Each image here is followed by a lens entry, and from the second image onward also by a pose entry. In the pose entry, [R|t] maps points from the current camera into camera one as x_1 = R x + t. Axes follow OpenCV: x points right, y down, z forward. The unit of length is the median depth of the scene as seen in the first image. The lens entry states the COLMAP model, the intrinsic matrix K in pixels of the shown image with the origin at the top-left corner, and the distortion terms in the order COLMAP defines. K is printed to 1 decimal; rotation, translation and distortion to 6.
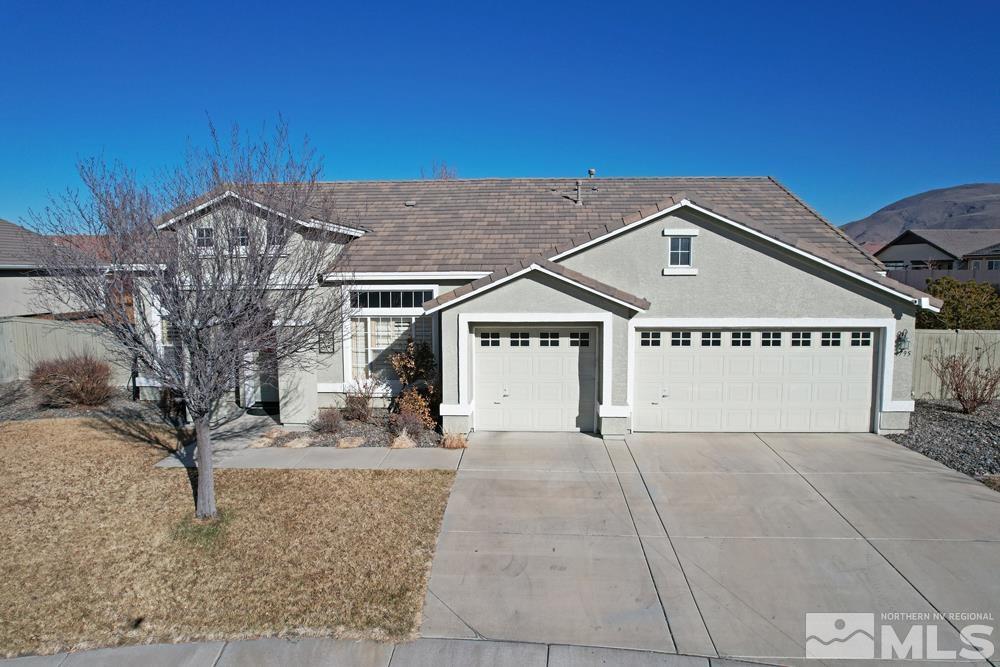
lens RADIAL K [[640.7, 0, 500.0], [0, 640.7, 333.5], [0, 0, 1]] dist [-0.082777, 0.075078]
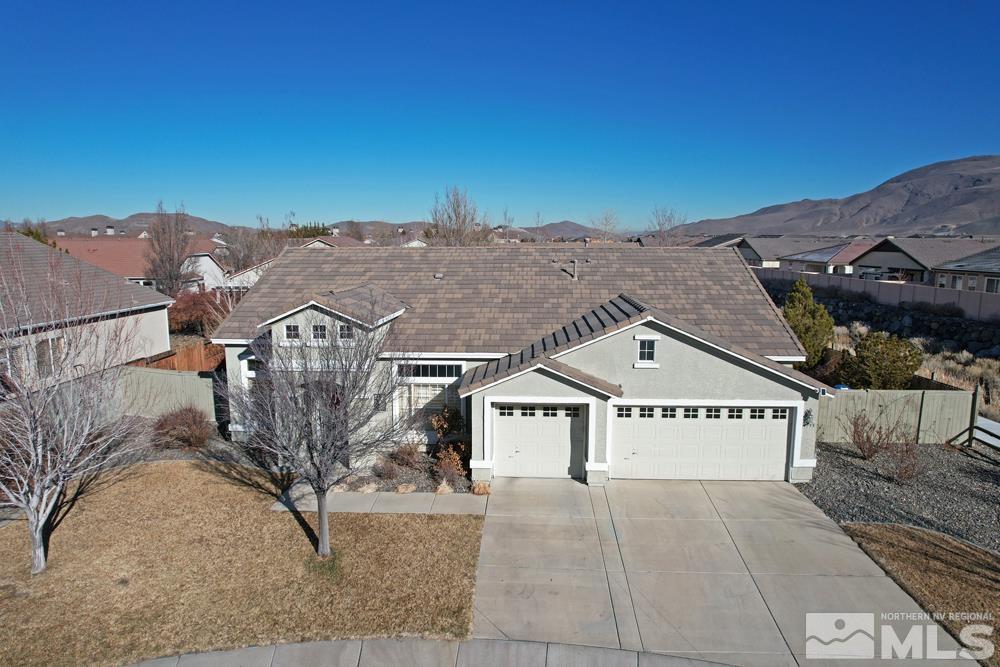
lens RADIAL K [[640.7, 0, 500.0], [0, 640.7, 333.5], [0, 0, 1]] dist [-0.082777, 0.075078]
pose [[0.999982, 0.005820, -0.001279, -0.029339], [-0.005752, 0.998860, 0.047395, -0.228529], [0.001553, -0.047387, 0.998875, -0.361619]]
